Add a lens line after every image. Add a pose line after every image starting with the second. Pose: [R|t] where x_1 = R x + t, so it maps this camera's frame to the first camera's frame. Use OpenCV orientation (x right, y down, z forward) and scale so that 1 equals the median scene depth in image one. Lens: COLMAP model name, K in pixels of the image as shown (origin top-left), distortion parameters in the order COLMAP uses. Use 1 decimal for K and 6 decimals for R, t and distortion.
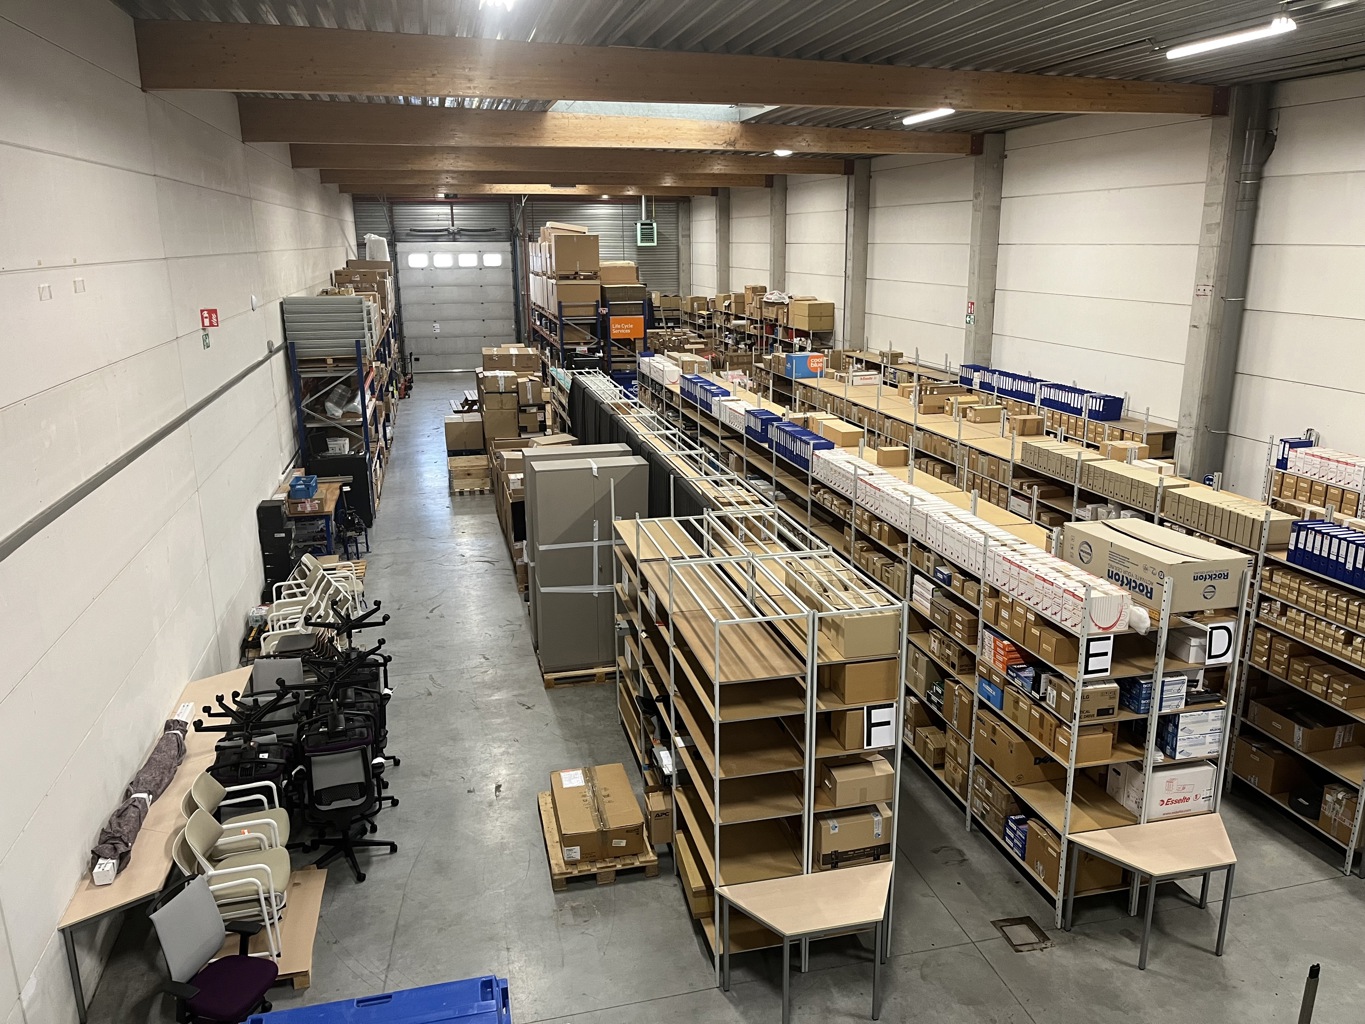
lens RADIAL K [[1038.5, 0, 684.3], [0, 1038.5, 512.7], [0, 0, 1]] dist [0.050896, -0.027074]
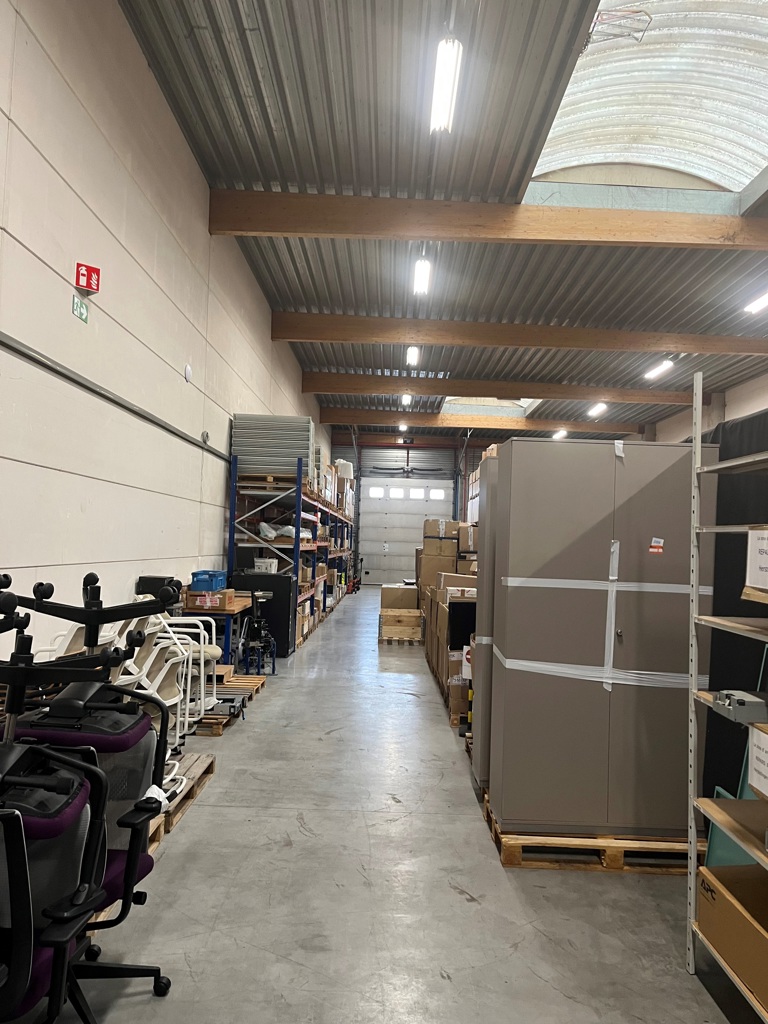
lens RADIAL K [[779.1, 0, 383.6], [0, 779.1, 512.9], [0, 0, 1]] dist [0.050896, -0.027074]
pose [[0.970483, 0.032635, -0.238949, -0.066123], [-0.101431, 0.954143, -0.281643, 0.075722], [0.218800, 0.297567, 0.929290, 0.367172]]
